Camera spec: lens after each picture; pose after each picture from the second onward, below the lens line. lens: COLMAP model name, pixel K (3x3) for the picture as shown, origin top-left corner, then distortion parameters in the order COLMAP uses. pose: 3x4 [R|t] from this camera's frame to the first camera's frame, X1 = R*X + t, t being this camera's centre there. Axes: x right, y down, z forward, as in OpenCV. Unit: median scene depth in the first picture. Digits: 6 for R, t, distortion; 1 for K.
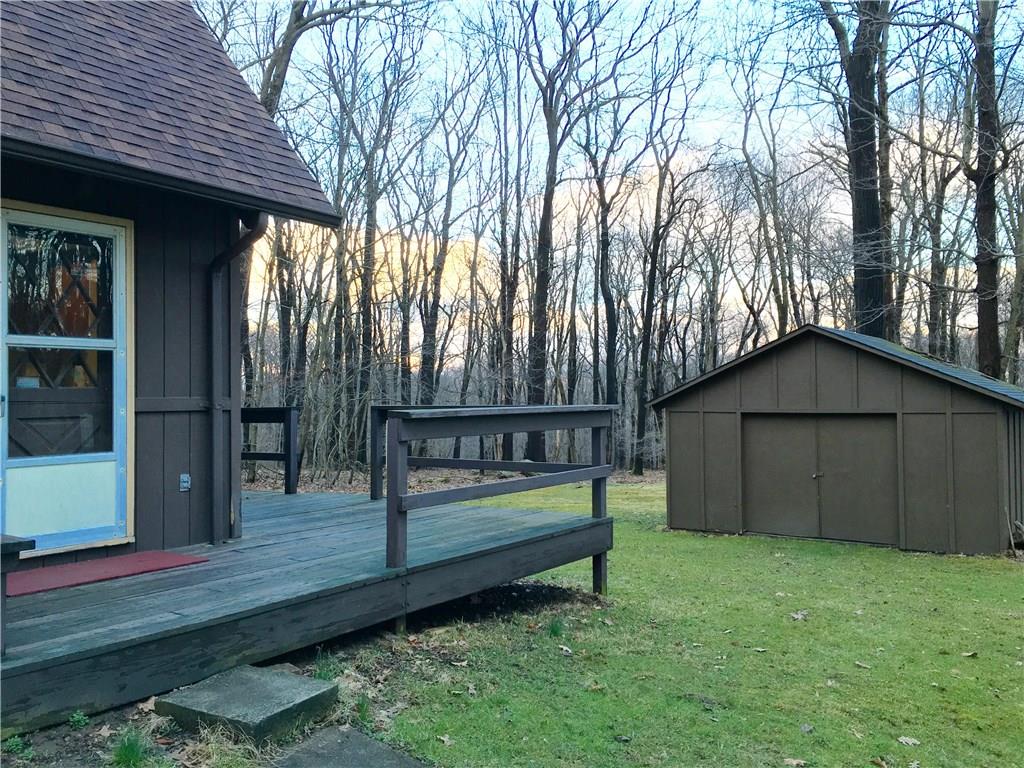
lens RADIAL K [[879.7, 0, 511.3], [0, 879.7, 383.7], [0, 0, 1]] dist [0.063308, -0.079955]
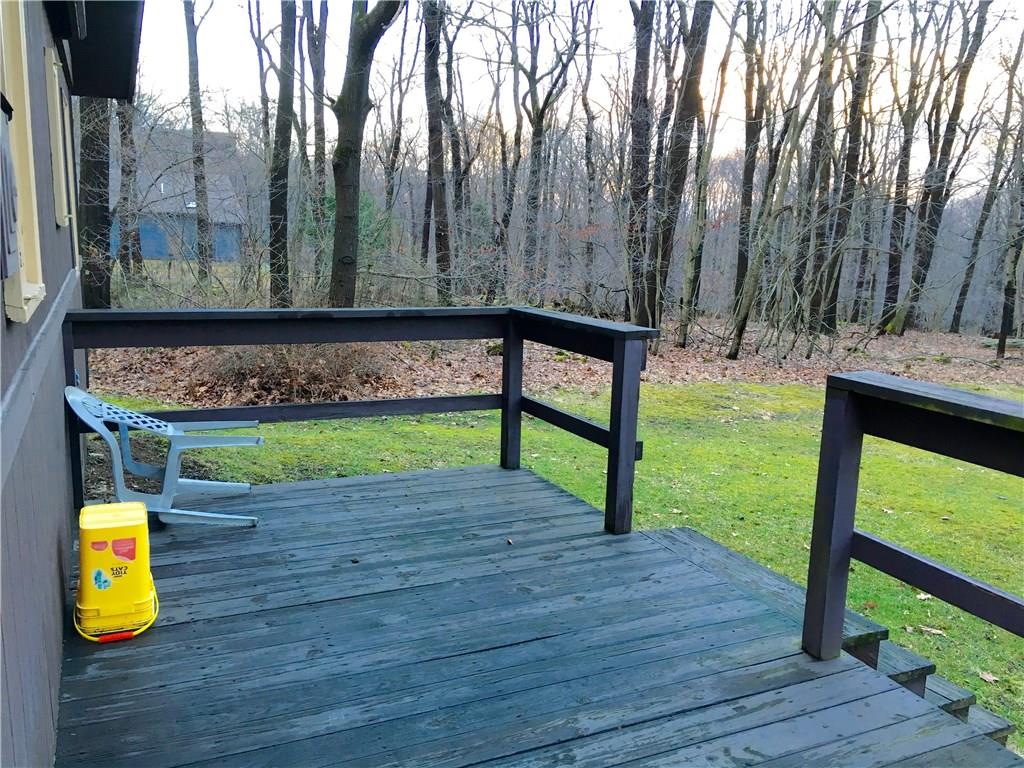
lens RADIAL K [[879.7, 0, 482.8], [0, 879.7, 385.9], [0, 0, 1]] dist [0.063308, -0.079955]
pose [[0.854478, 0.115859, -0.506402, -0.016724], [-0.017820, 0.980776, 0.194321, -0.004330], [0.519181, -0.157019, 0.840117, 0.106088]]
